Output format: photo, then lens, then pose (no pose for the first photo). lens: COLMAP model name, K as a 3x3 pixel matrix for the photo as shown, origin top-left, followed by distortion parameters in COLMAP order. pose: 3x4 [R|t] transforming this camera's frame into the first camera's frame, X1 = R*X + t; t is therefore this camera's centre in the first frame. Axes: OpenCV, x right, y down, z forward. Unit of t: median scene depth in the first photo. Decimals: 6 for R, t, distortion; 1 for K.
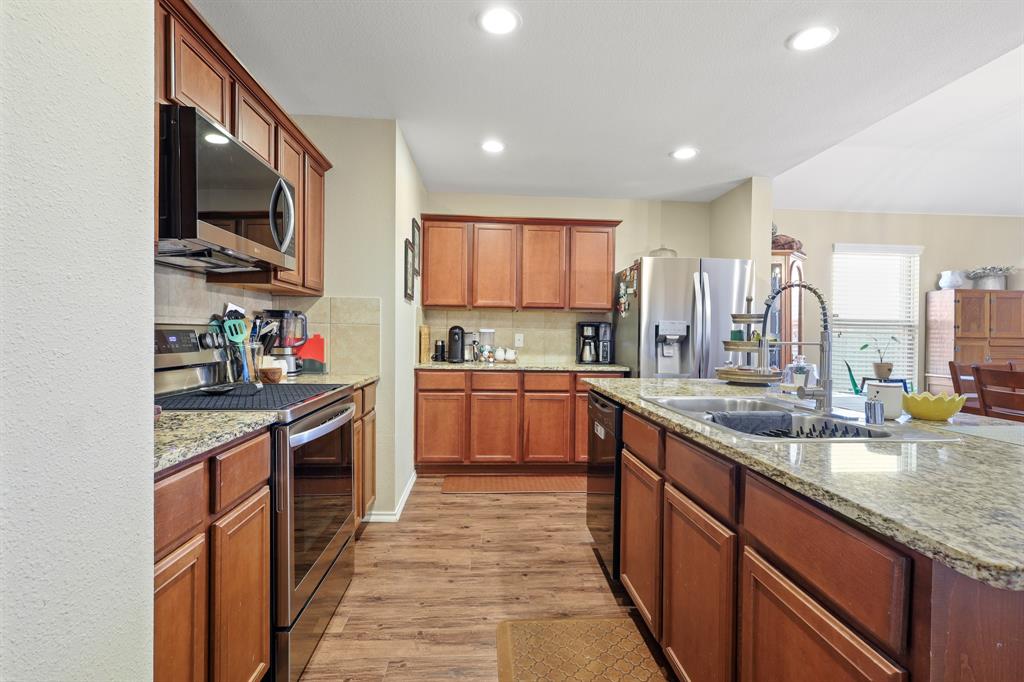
lens RADIAL K [[481.6, 0, 513.0], [0, 481.6, 345.1], [0, 0, 1]] dist [0.001971, -0.001096]
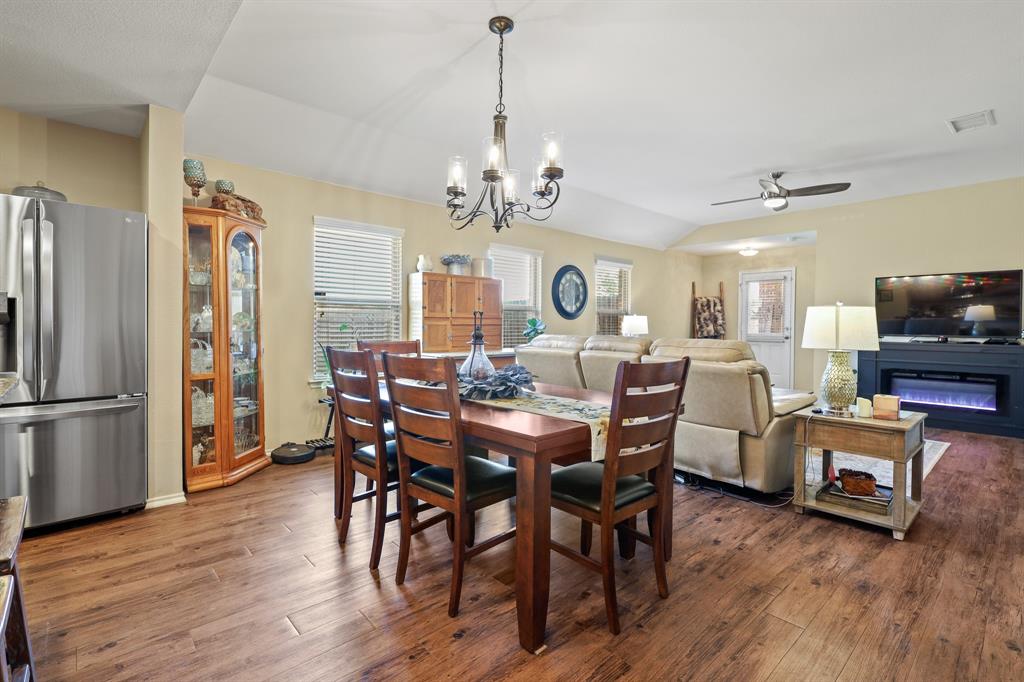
lens RADIAL K [[481.6, 0, 511.3], [0, 481.6, 333.1], [0, 0, 1]] dist [0.001971, -0.001096]
pose [[0.781571, -0.019055, 0.623525, 0.407674], [0.011214, 0.999801, 0.016499, 0.003278], [-0.623715, -0.005903, 0.781629, 0.050041]]
